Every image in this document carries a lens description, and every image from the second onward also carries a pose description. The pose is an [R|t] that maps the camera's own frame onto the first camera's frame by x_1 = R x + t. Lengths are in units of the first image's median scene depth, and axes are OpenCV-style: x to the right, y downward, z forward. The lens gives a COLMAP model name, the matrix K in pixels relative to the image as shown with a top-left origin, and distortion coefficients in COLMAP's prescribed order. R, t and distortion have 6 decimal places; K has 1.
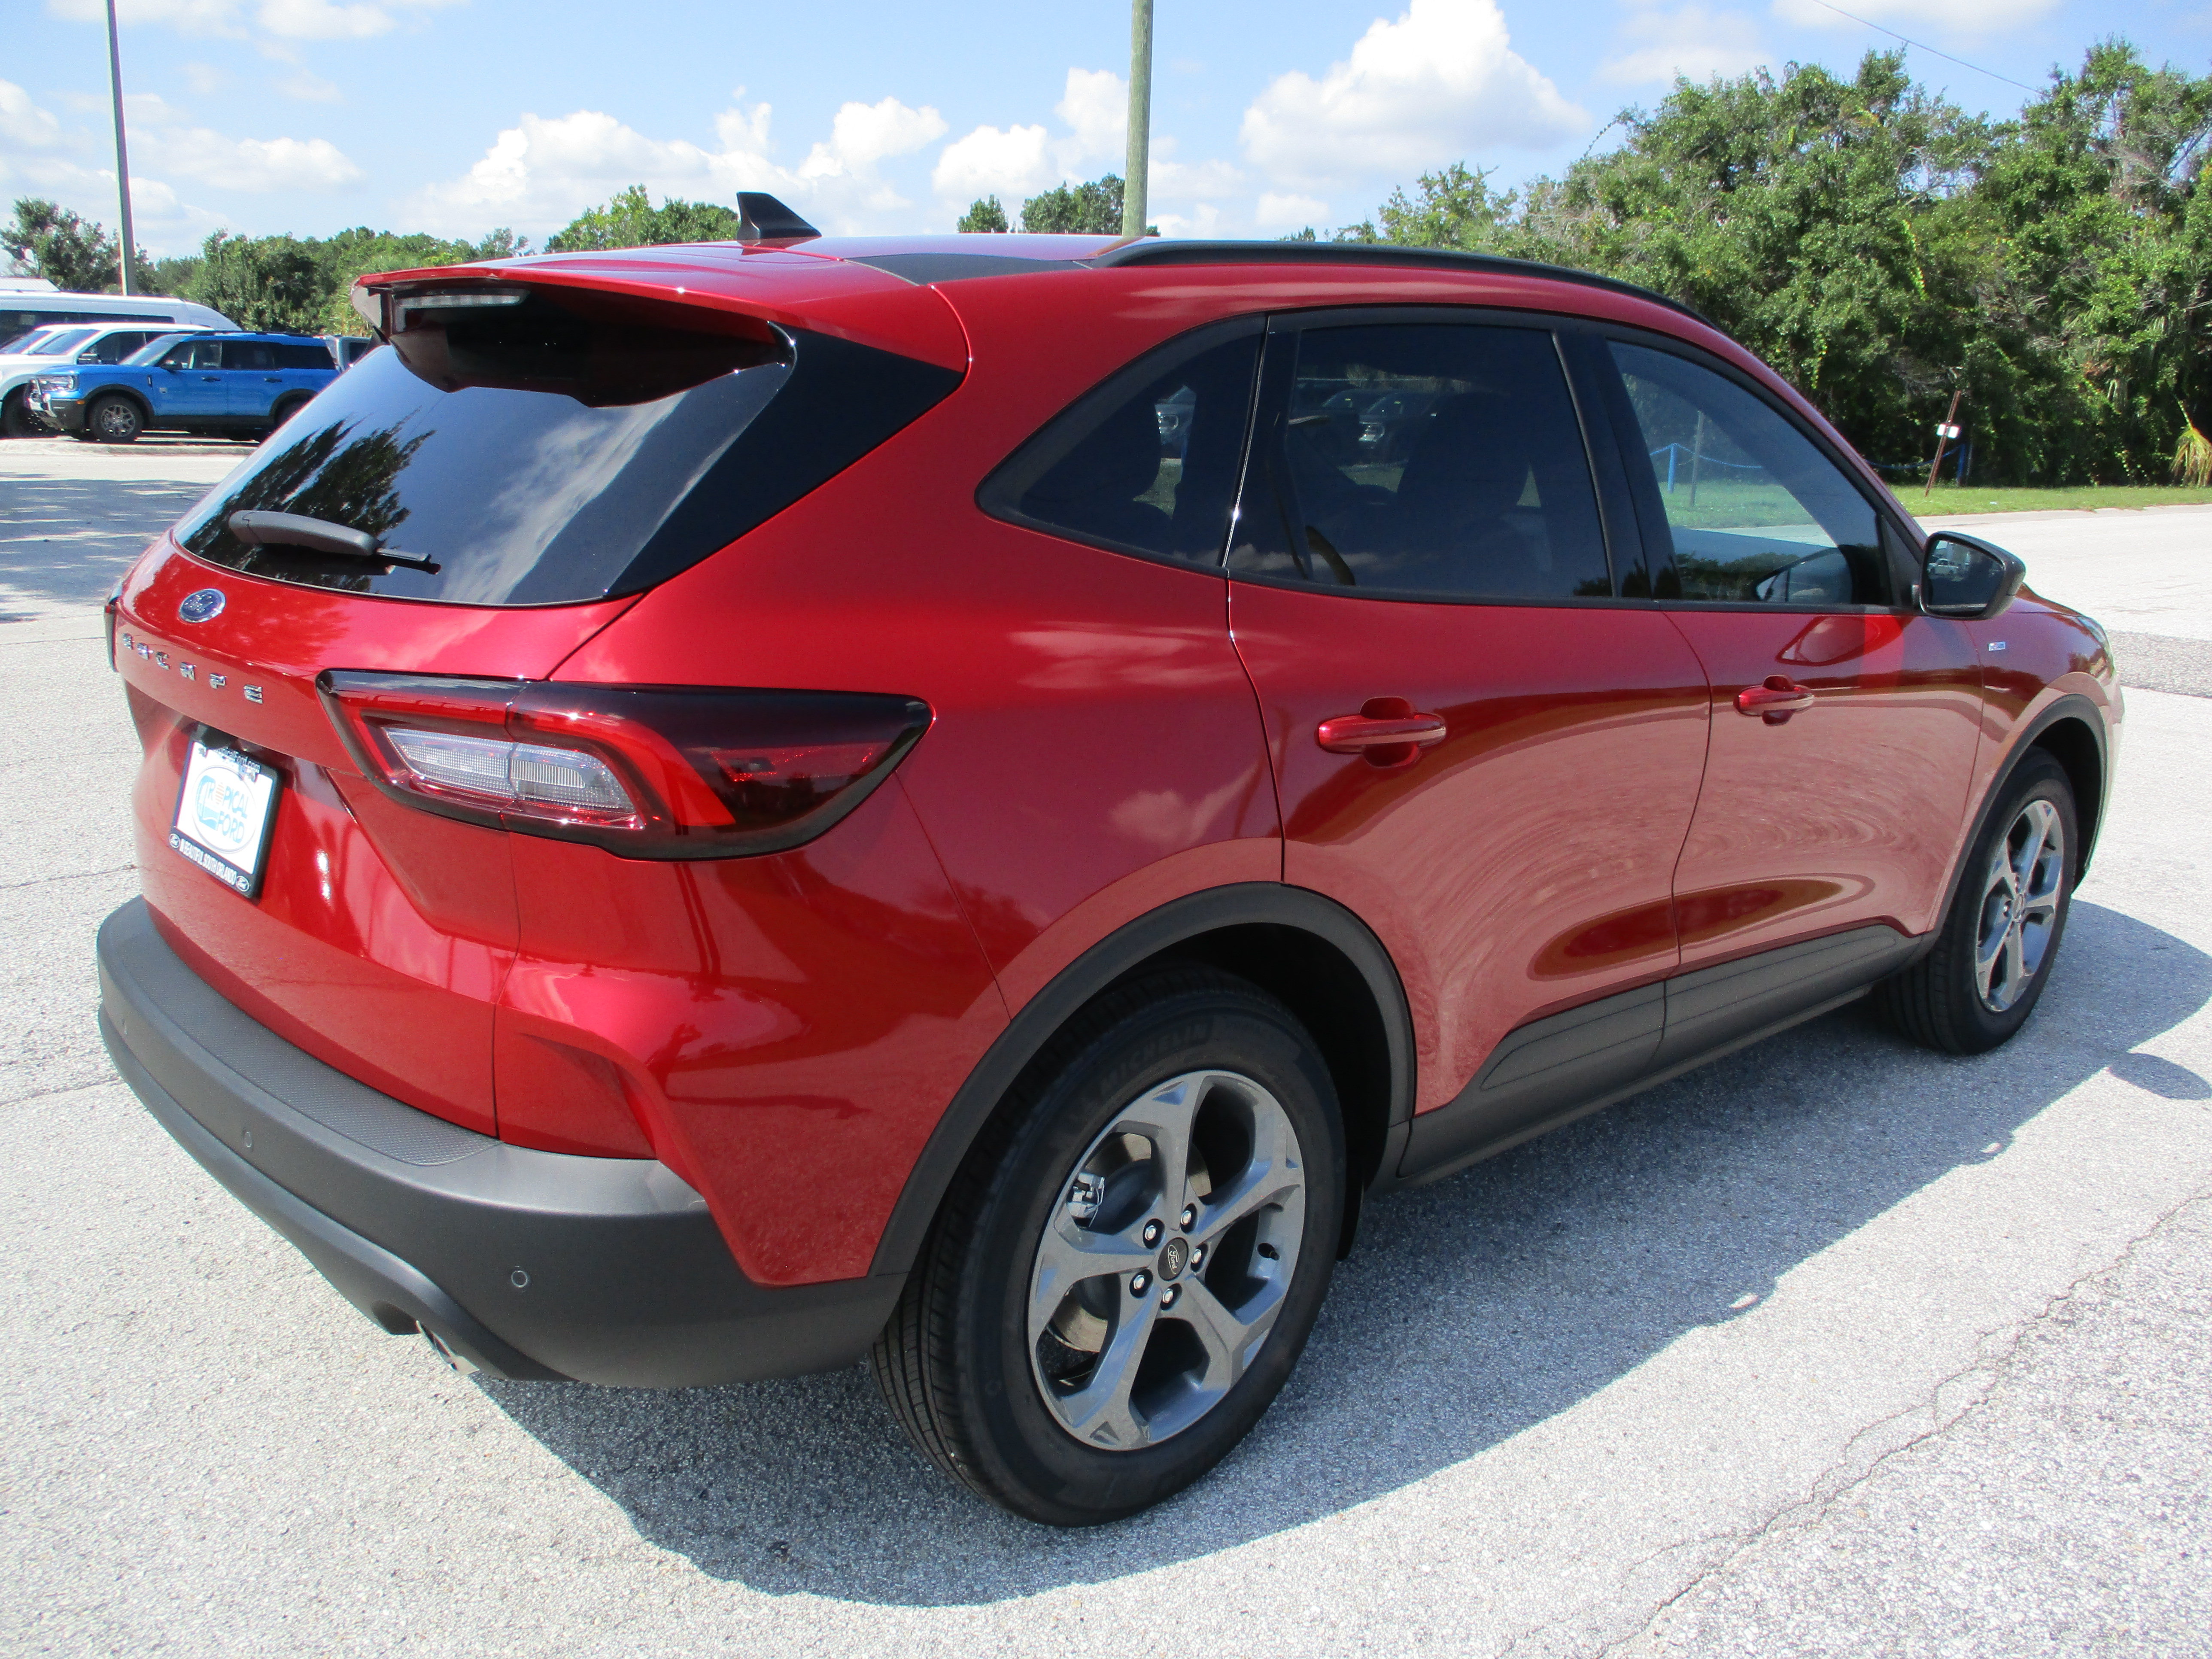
lens RADIAL K [[1831.7, 0, 1105.3], [0, 1831.7, 830.2], [0, 0, 1]] dist [-0.039386, 0.001634]
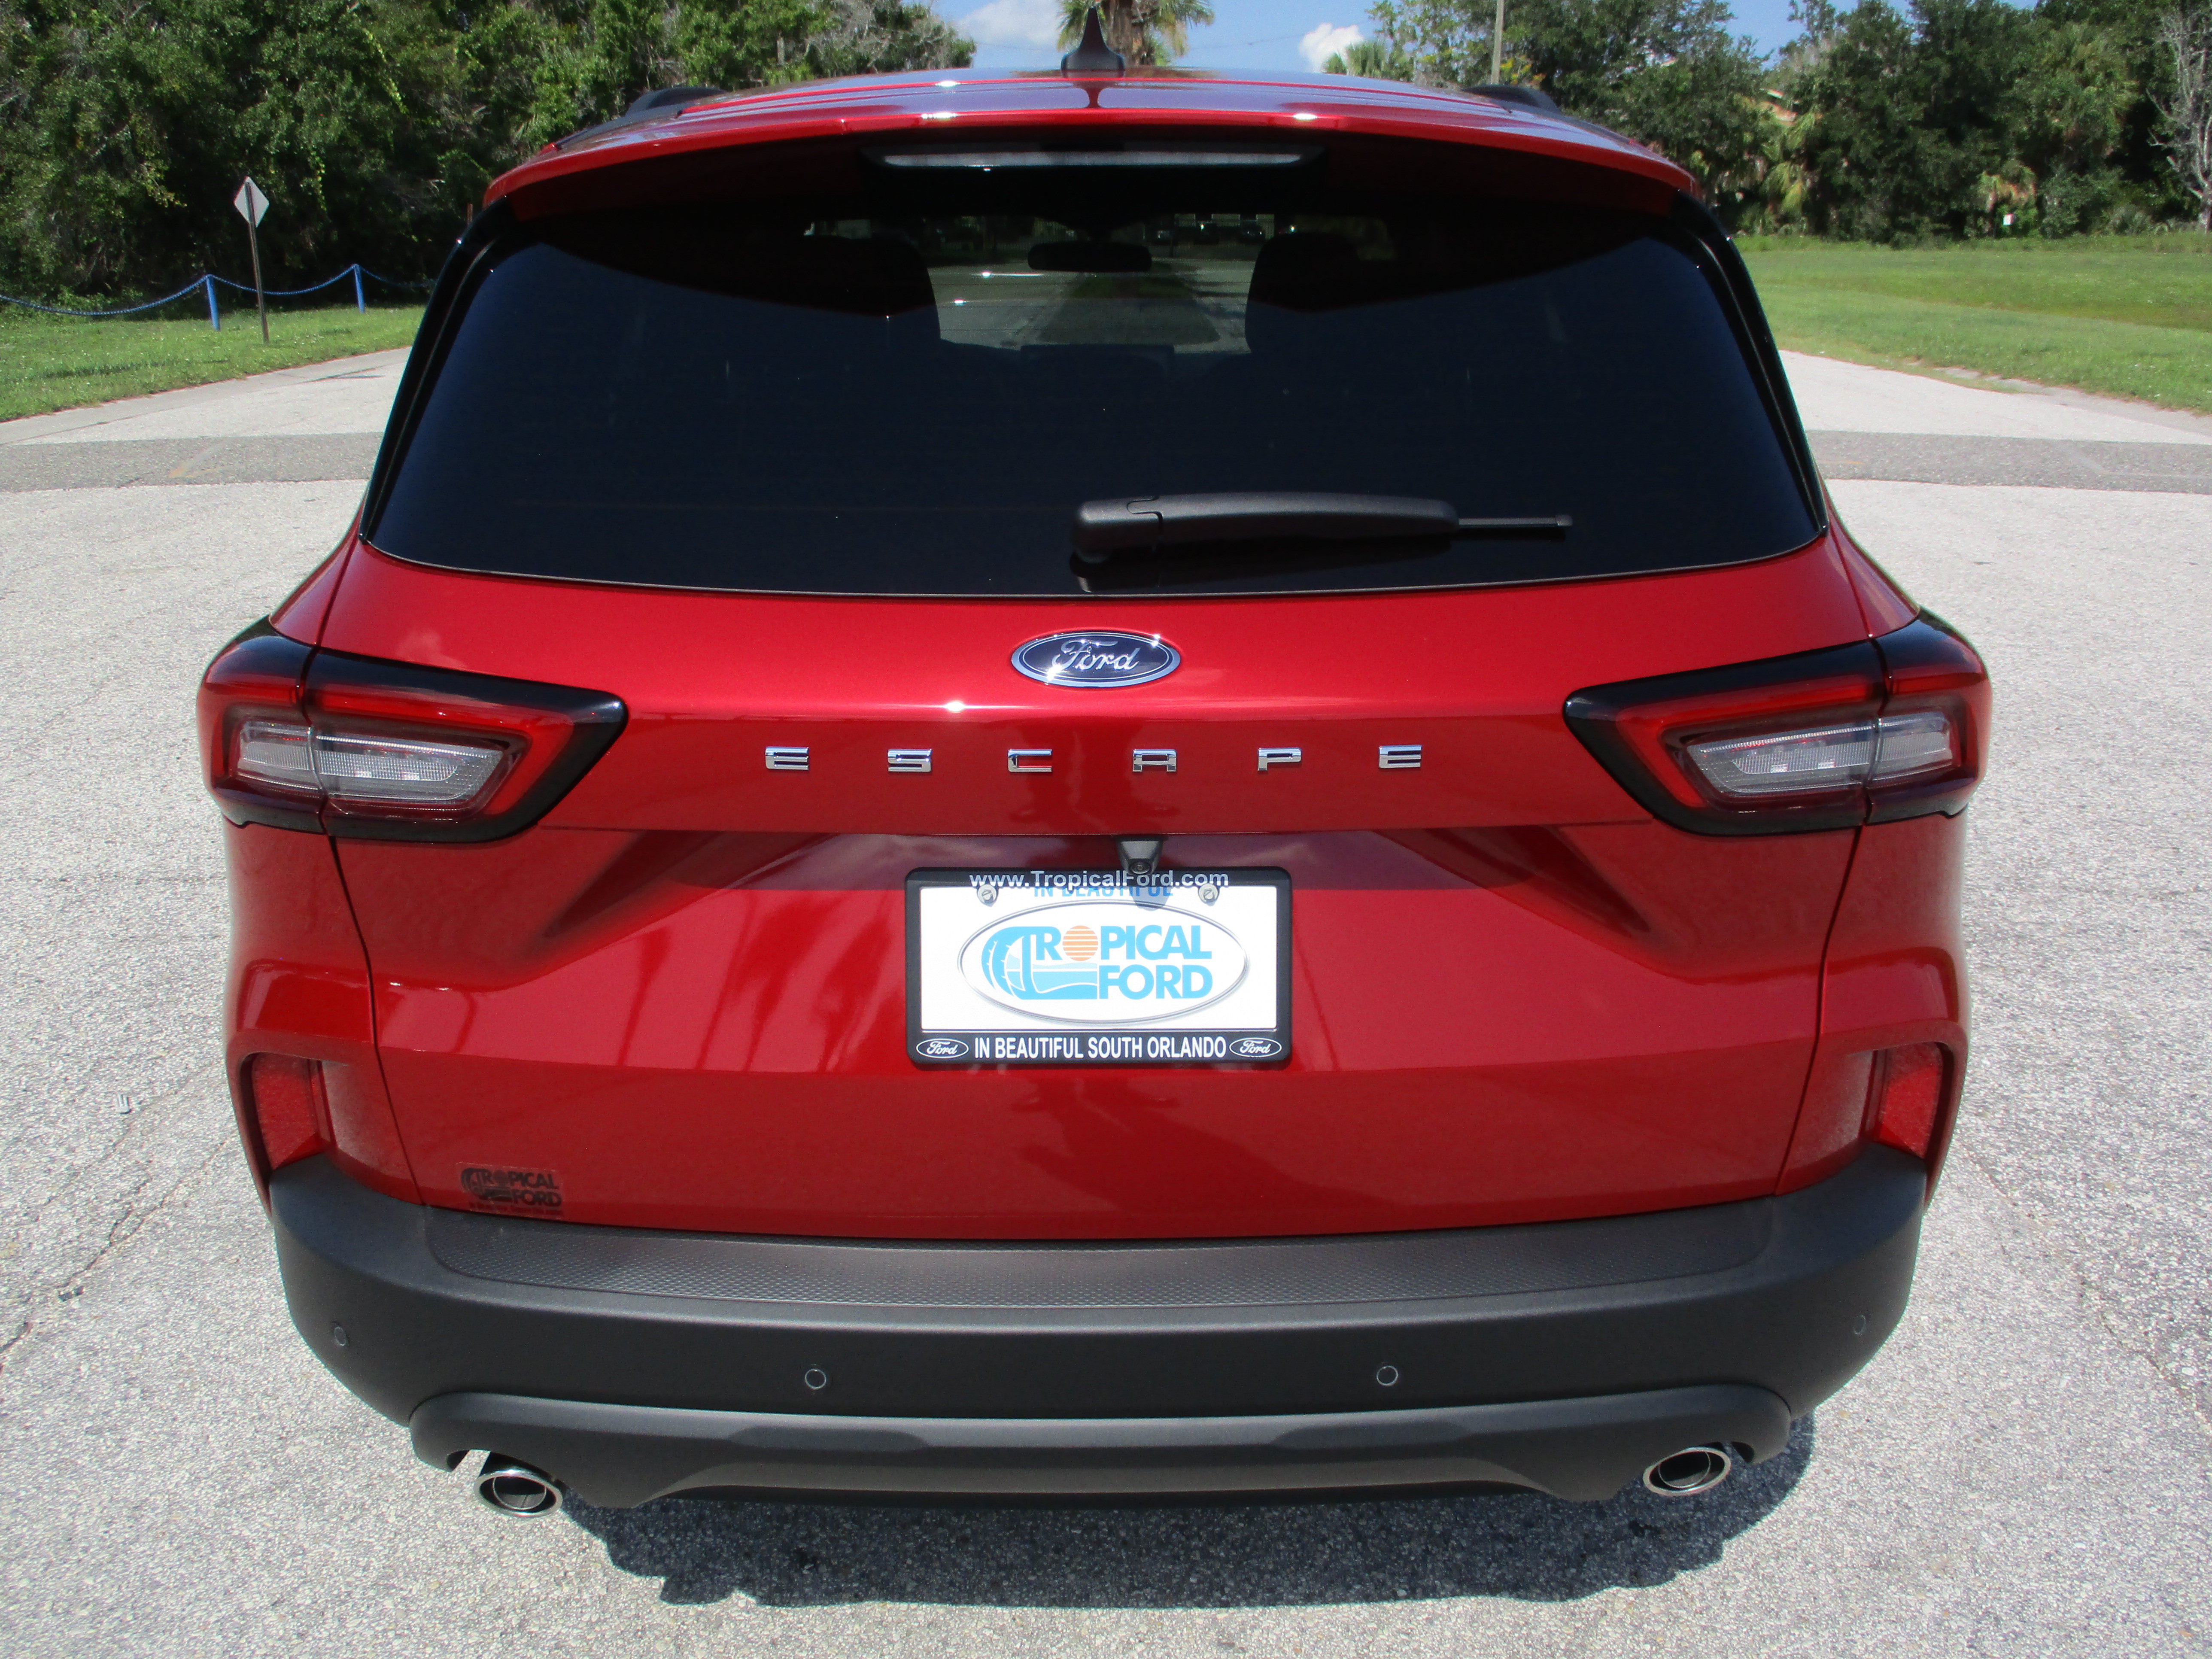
lens RADIAL K [[1831.7, 0, 1110.7], [0, 1831.7, 830.9], [0, 0, 1]] dist [-0.039386, 0.001634]
pose [[0.681763, -0.268812, 0.680396, -0.060686], [0.203566, 0.963021, 0.176497, -0.011362], [-0.702681, 0.018177, 0.711273, 0.035225]]
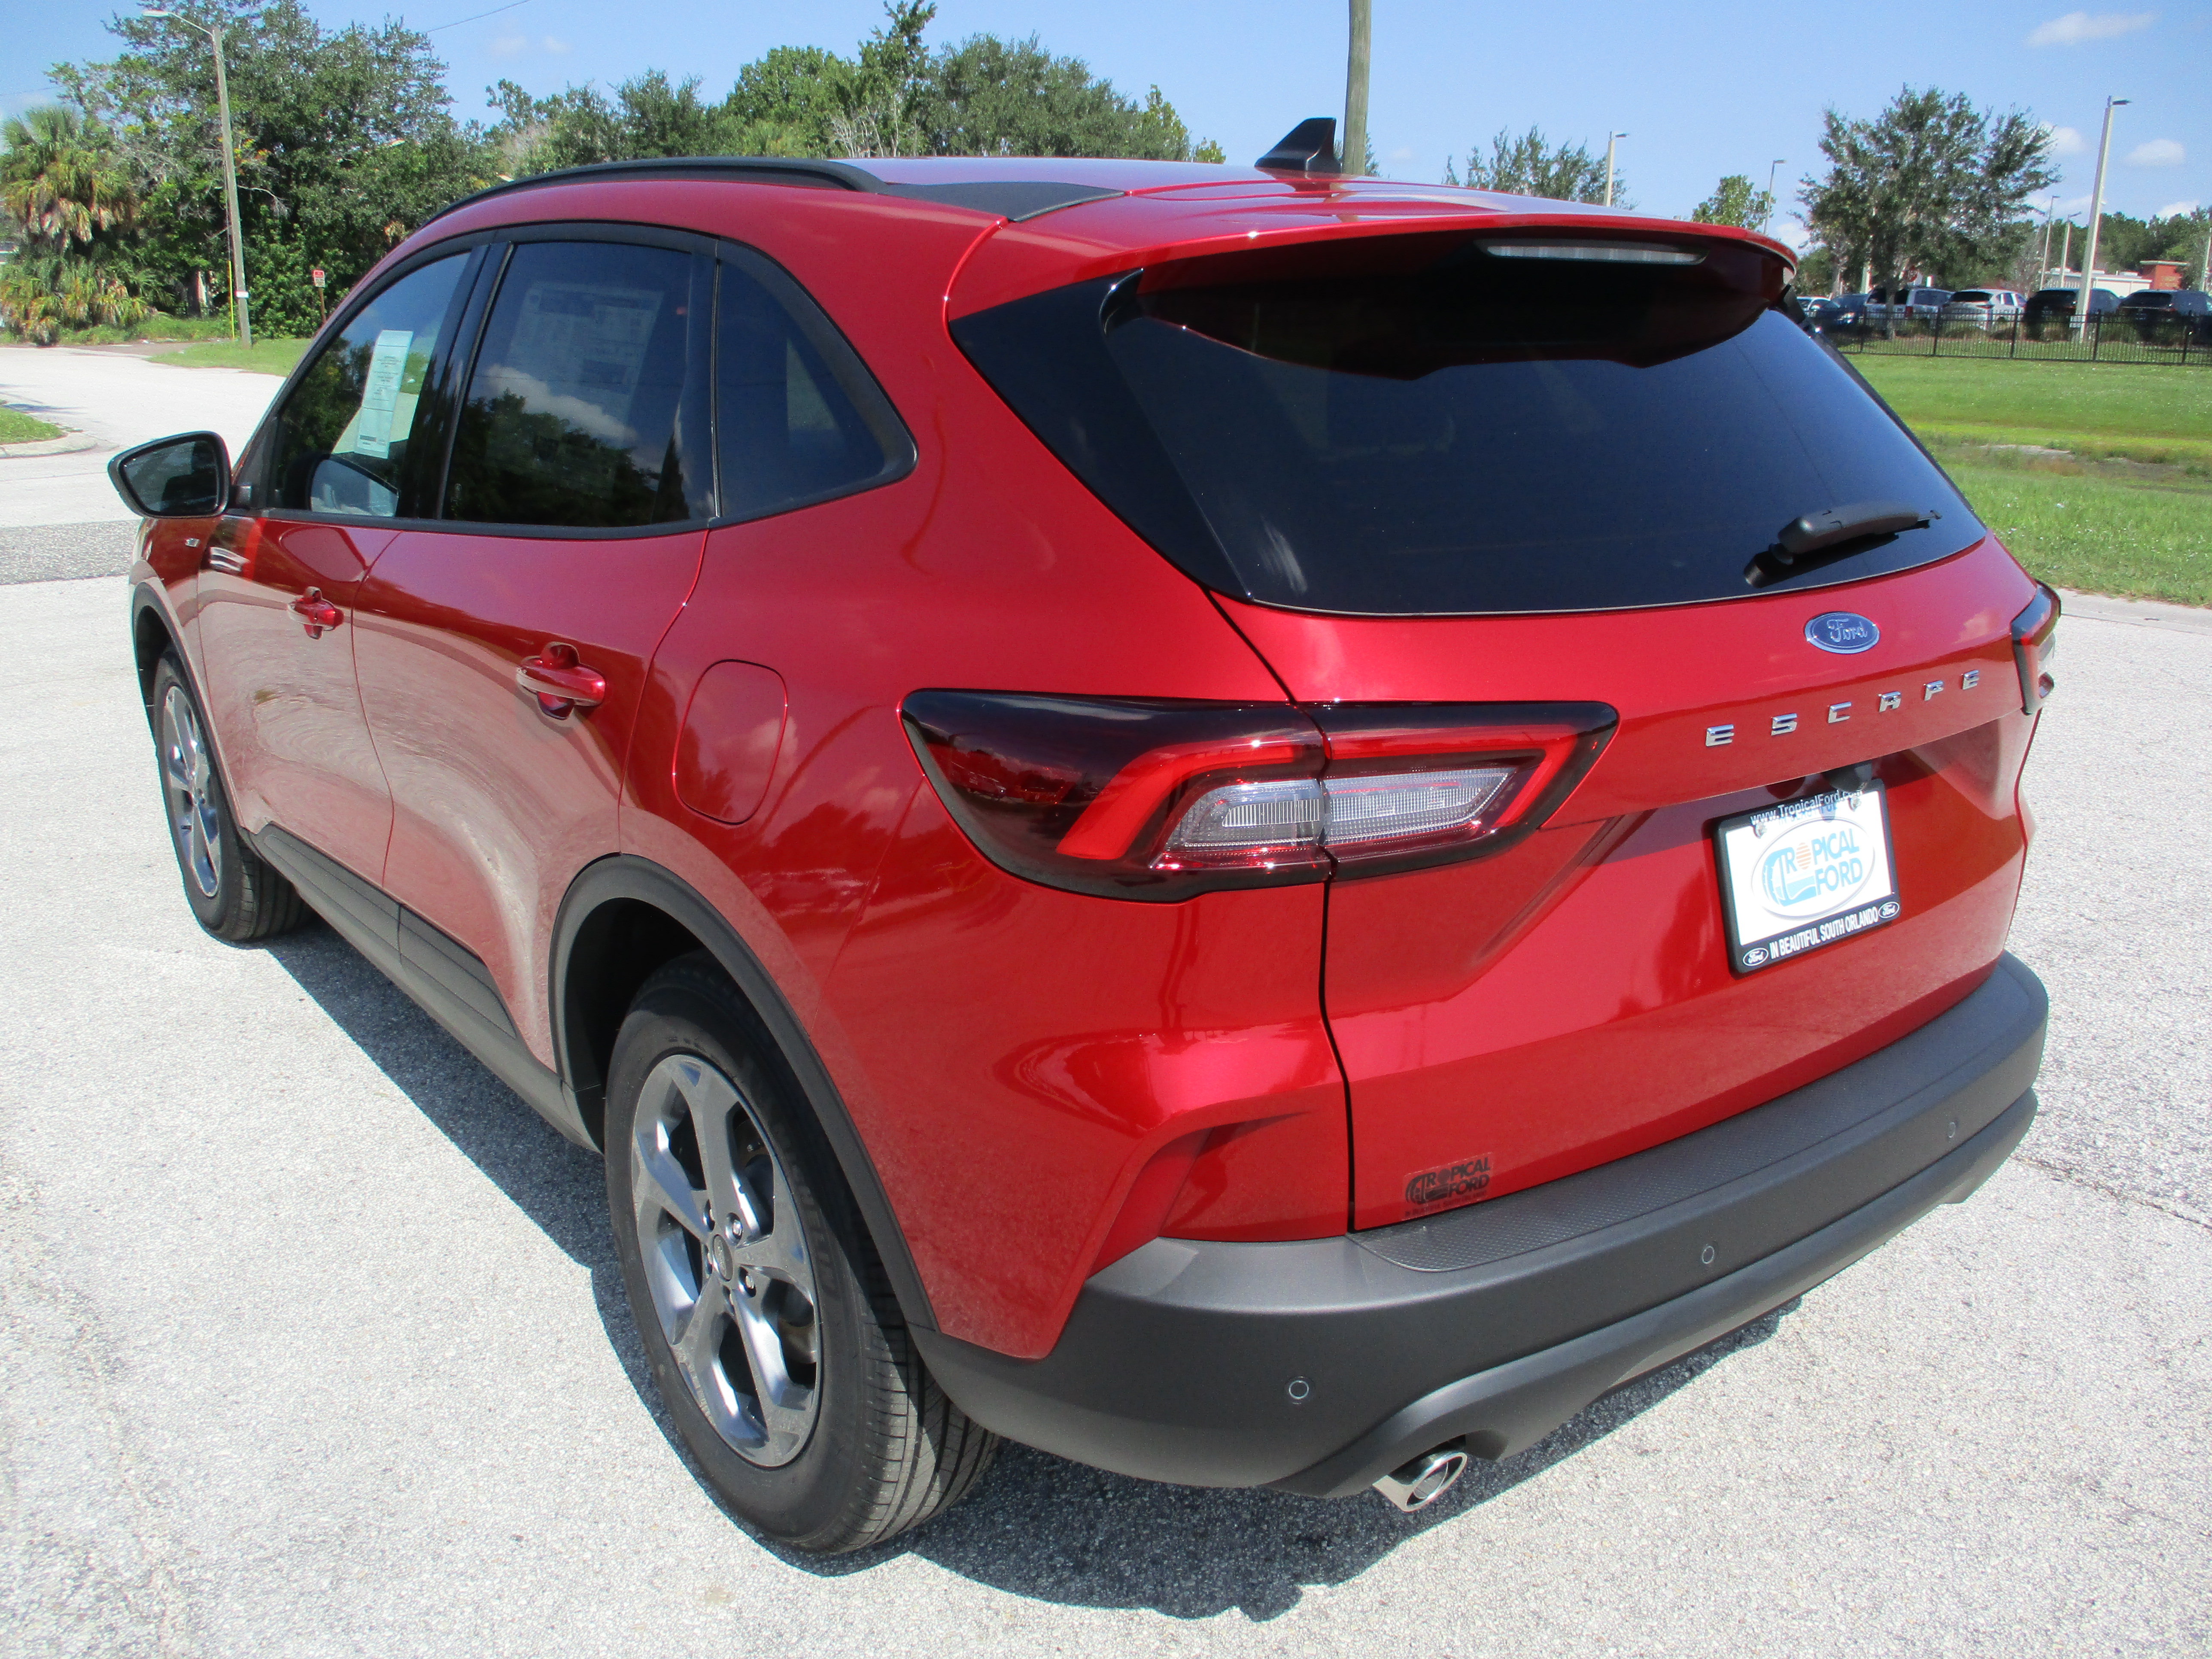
lens RADIAL K [[1831.7, 0, 1119.3], [0, 1831.7, 826.7], [0, 0, 1]] dist [-0.039386, 0.001634]
pose [[0.103940, -0.309281, 0.945273, -0.087181], [0.237827, 0.930578, 0.278322, -0.022693], [-0.965730, 0.195883, 0.170280, 0.077217]]
